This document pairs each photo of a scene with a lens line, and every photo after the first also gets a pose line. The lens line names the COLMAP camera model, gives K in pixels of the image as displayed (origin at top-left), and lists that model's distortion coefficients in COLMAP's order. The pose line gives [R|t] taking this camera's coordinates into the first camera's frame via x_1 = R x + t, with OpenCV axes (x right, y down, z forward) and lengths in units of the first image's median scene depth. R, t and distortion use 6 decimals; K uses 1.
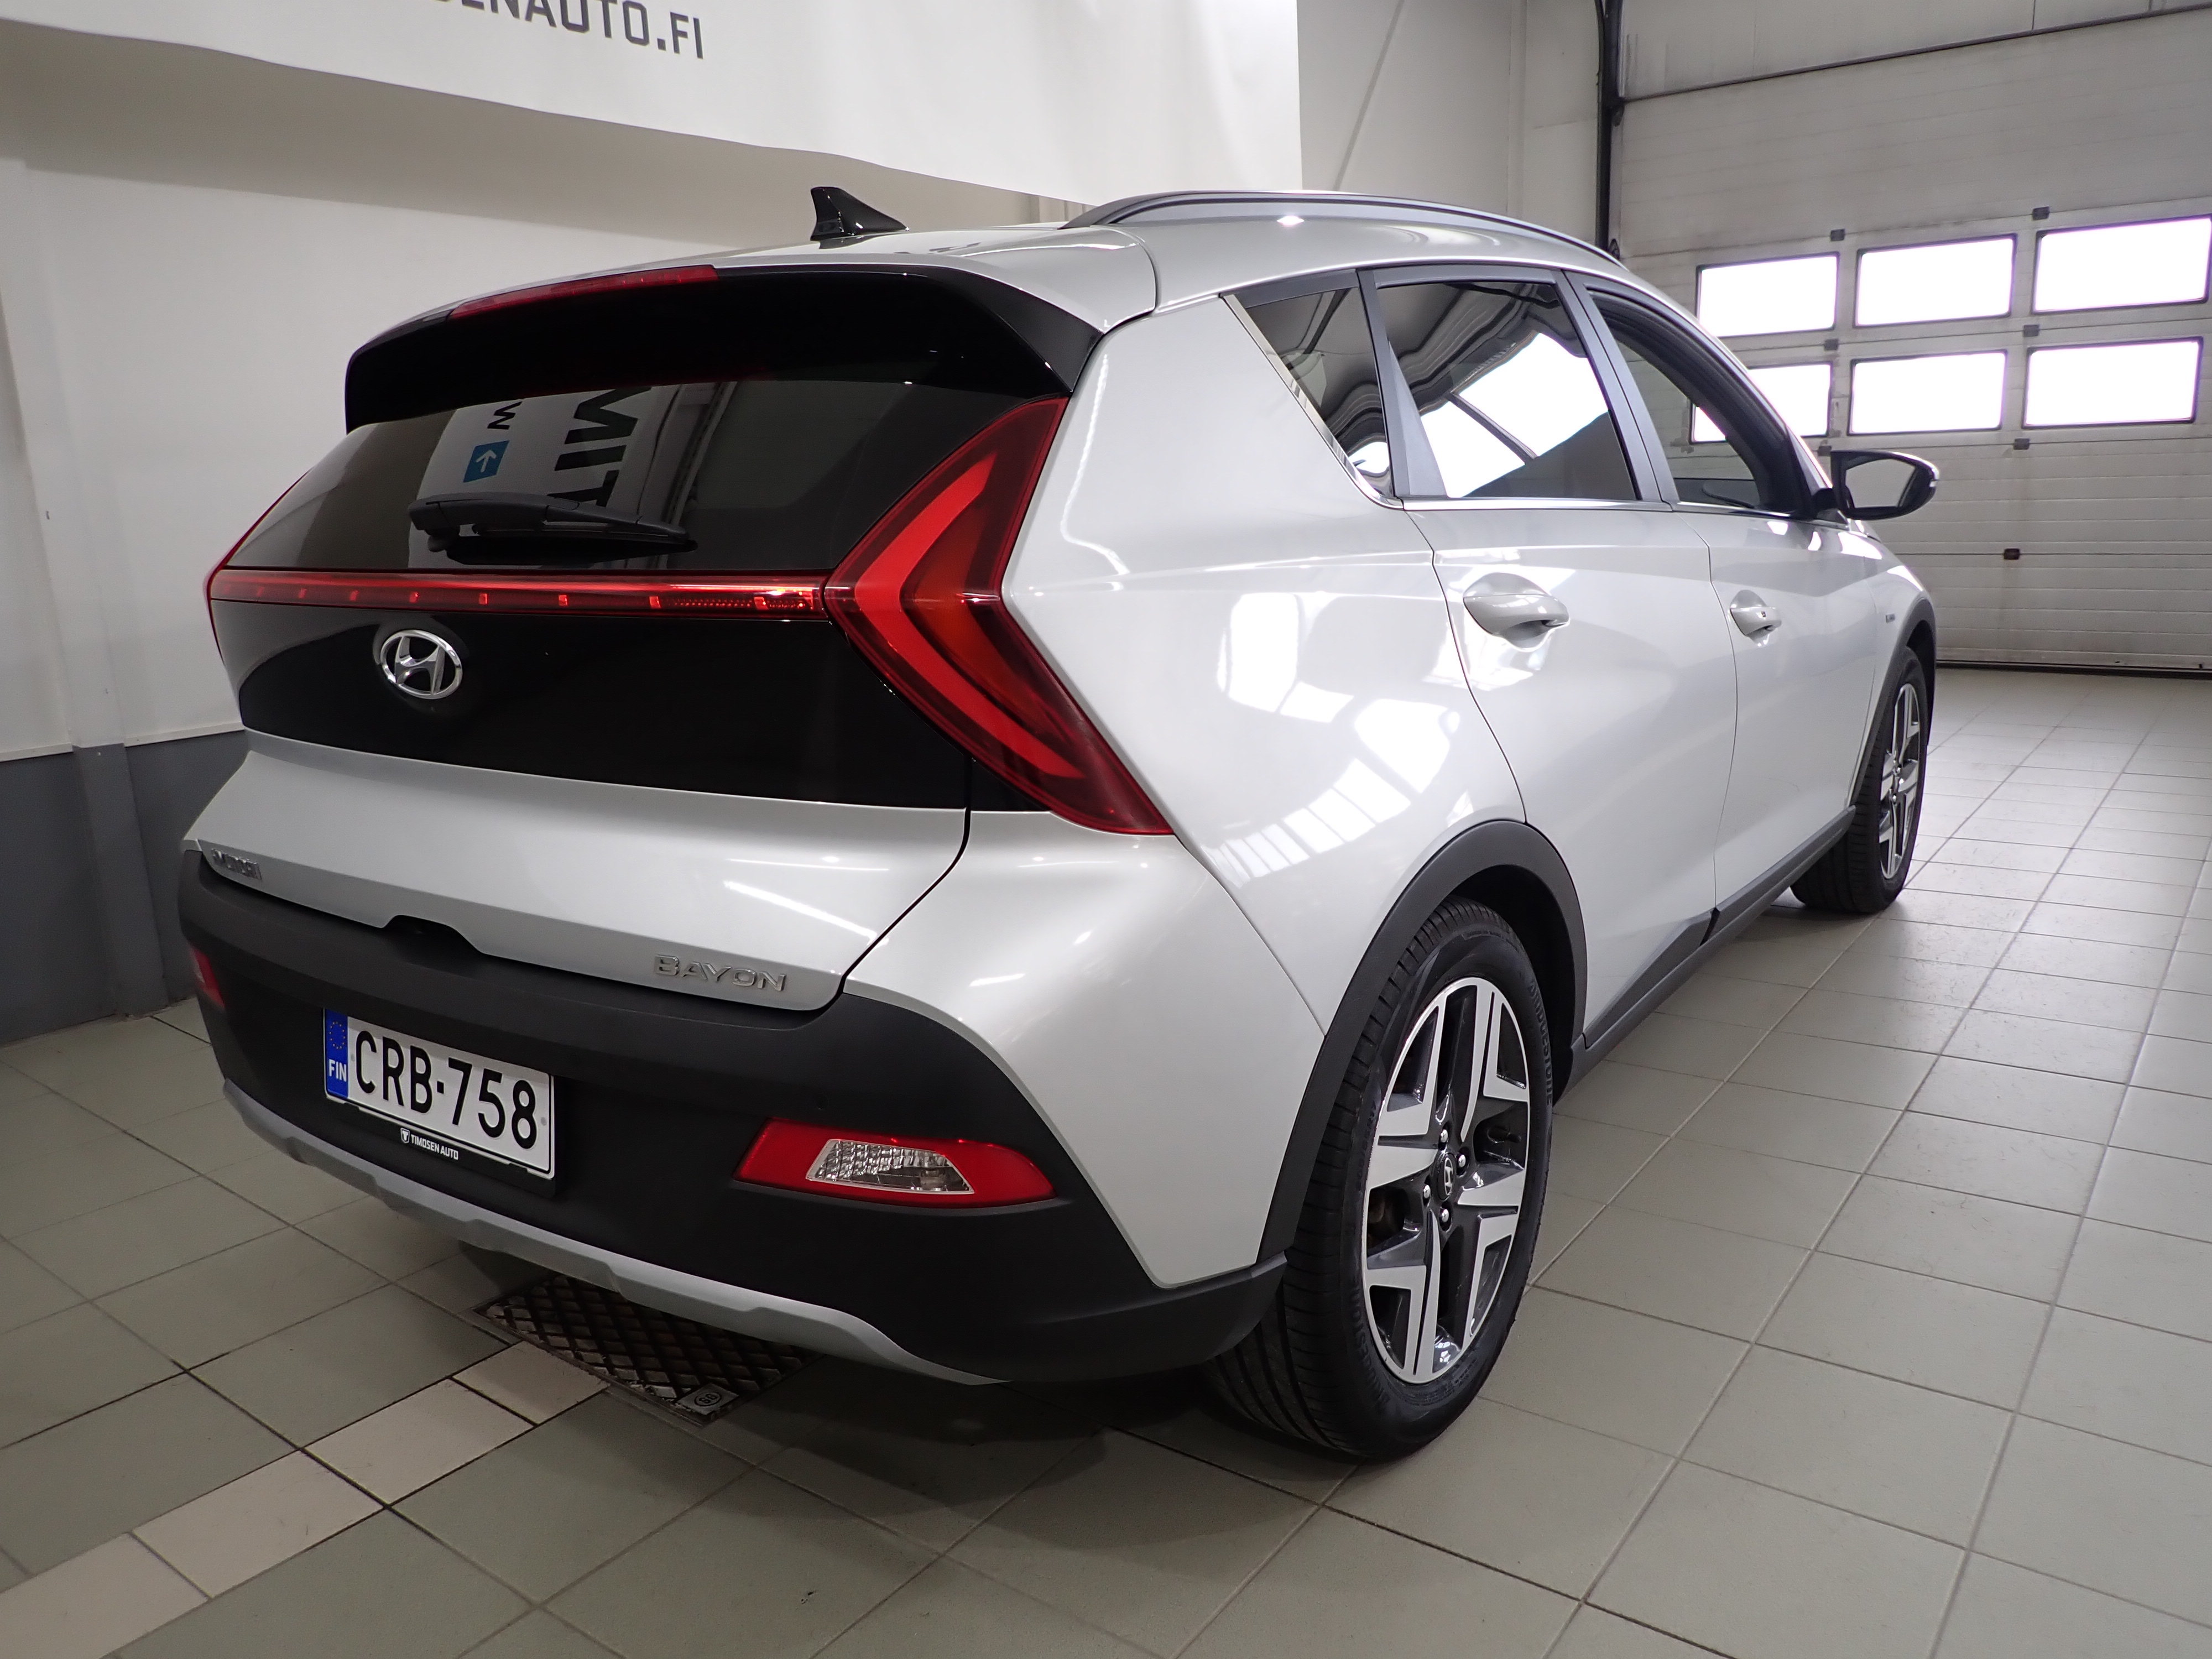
lens RADIAL K [[1635.4, 0, 1106.0], [0, 1635.4, 829.5], [0, 0, 1]] dist [-0.003309, -0.006342]
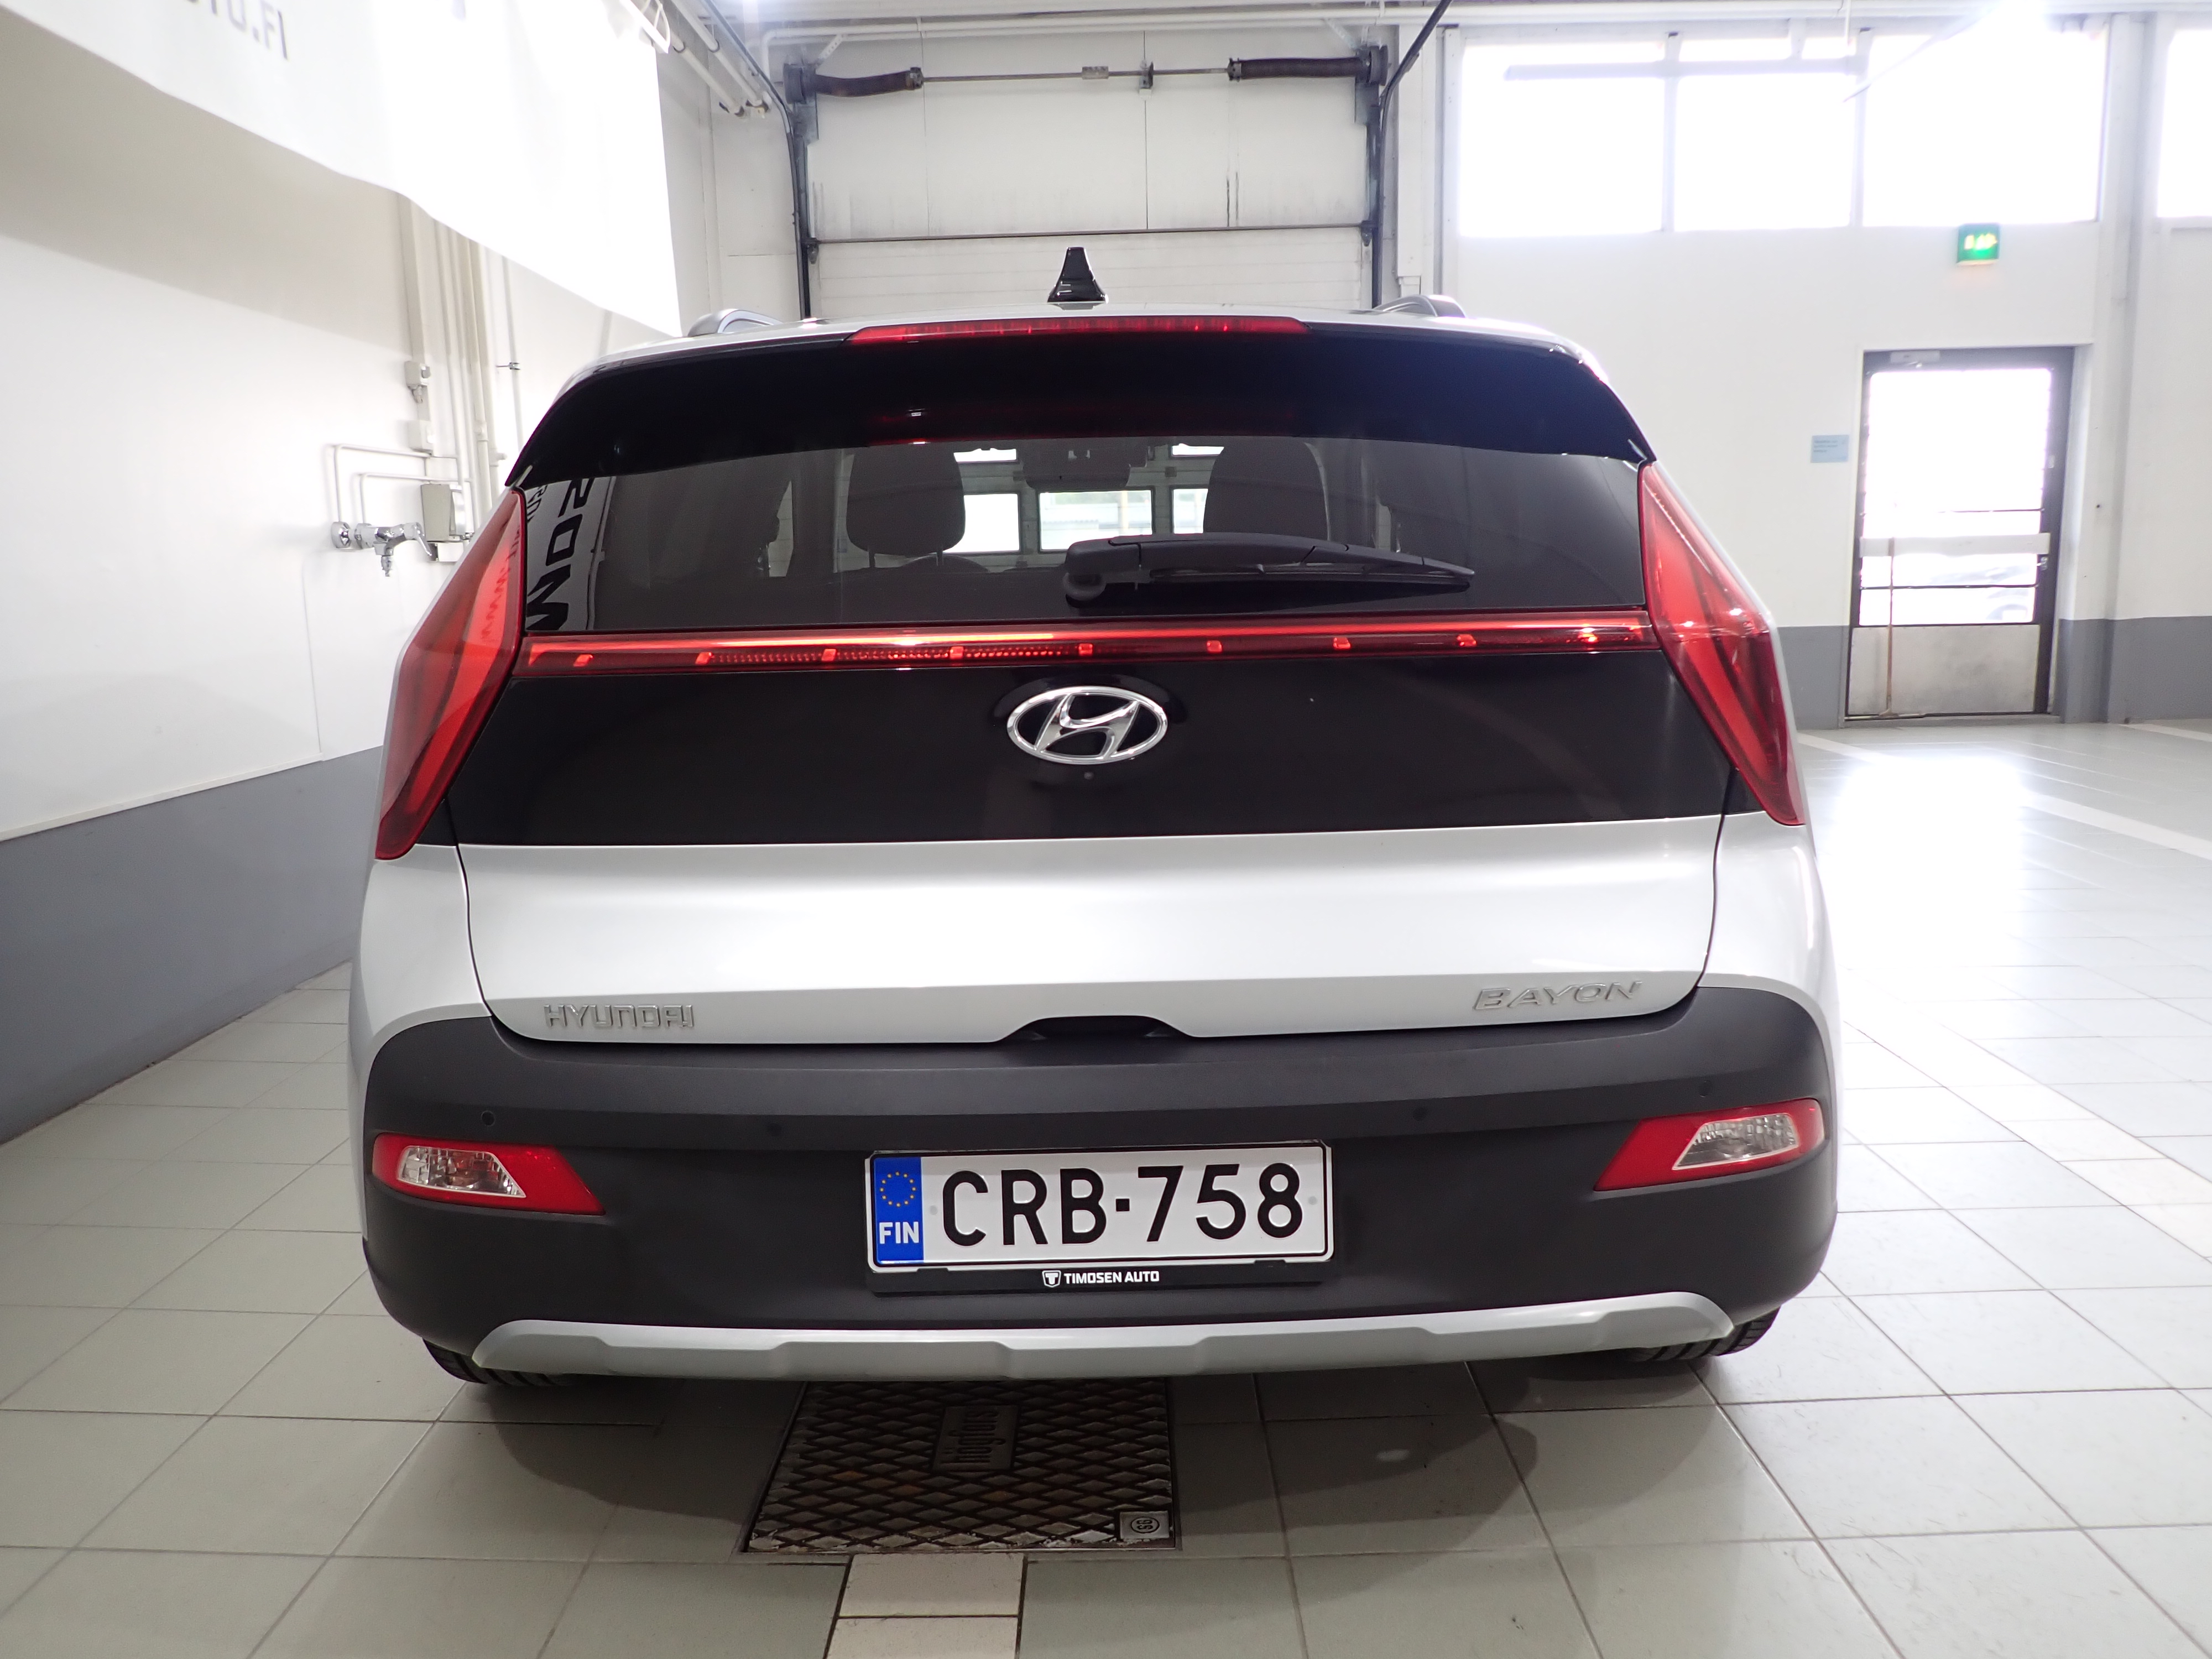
lens RADIAL K [[1630.7, 0, 1106.9], [0, 1630.7, 838.0], [0, 0, 1]] dist [-0.005255, -0.005667]
pose [[0.805702, -0.082478, 0.586550, -0.905960], [0.122525, 0.992047, -0.028807, -0.013185], [-0.579510, 0.095077, 0.809400, 0.277238]]
